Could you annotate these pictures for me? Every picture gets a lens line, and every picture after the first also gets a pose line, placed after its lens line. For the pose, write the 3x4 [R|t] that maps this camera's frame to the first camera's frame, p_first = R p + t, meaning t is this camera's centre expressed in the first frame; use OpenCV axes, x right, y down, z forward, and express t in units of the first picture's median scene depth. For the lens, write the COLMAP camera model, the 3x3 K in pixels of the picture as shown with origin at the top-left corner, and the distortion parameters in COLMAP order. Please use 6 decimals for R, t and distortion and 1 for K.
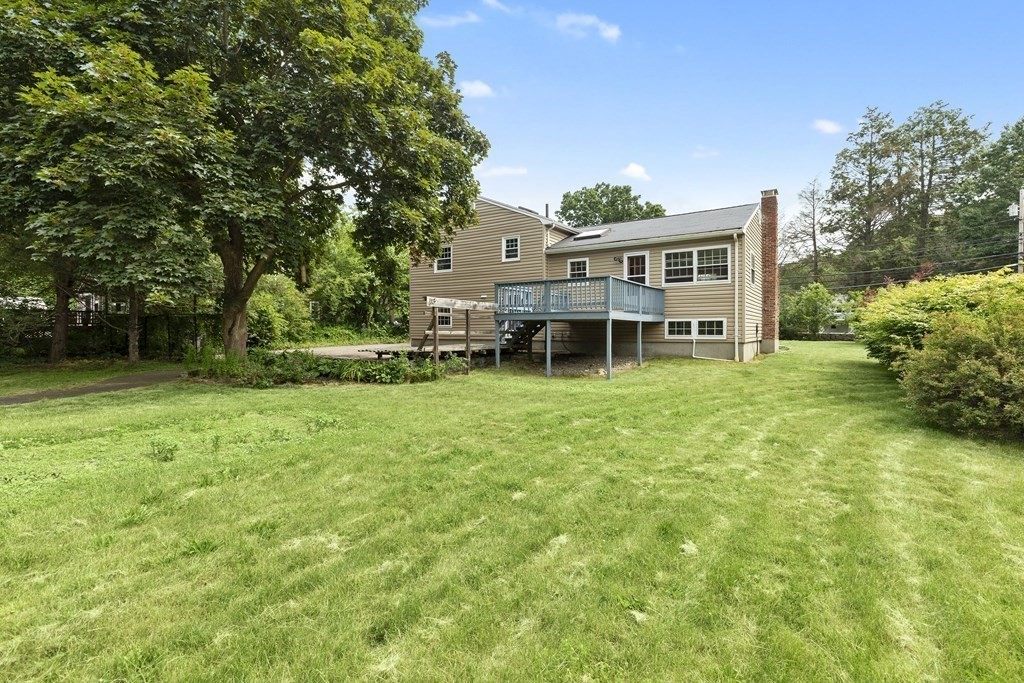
lens RADIAL K [[462.7, 0, 510.1], [0, 462.7, 332.1], [0, 0, 1]] dist [0.002644, 0.000301]
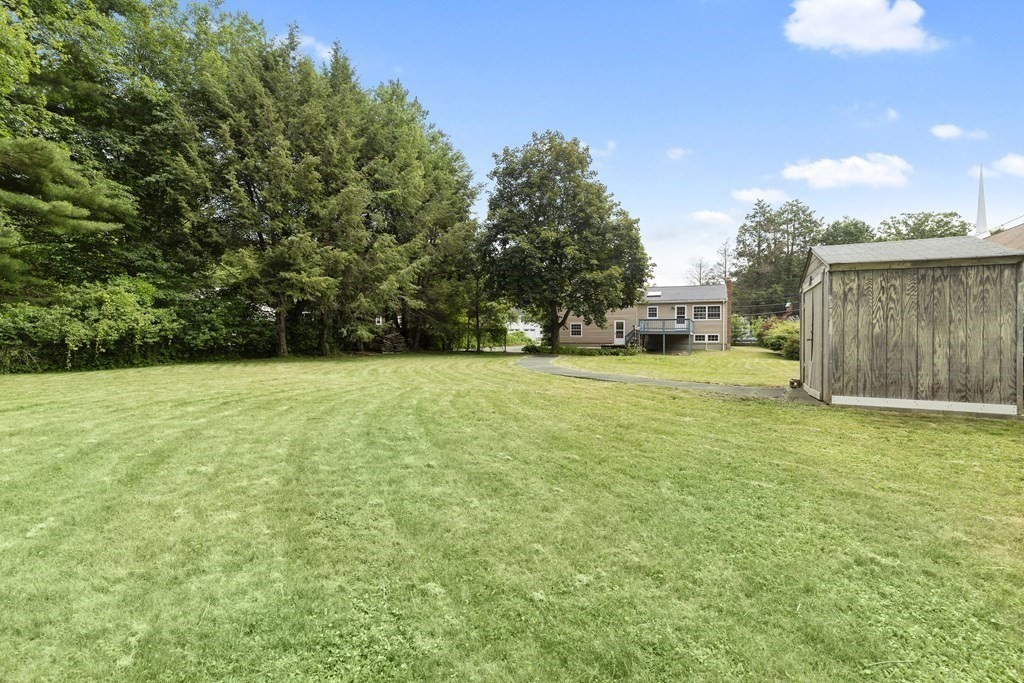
lens RADIAL K [[471.9, 0, 512.0], [0, 471.9, 341.5], [0, 0, 1]] dist [0.001377, 0.000211]
pose [[0.980559, 0.007776, 0.196069, -0.802444], [-0.006501, 0.999953, -0.007149, 0.024878], [-0.196116, 0.005736, 0.980564, -0.907827]]
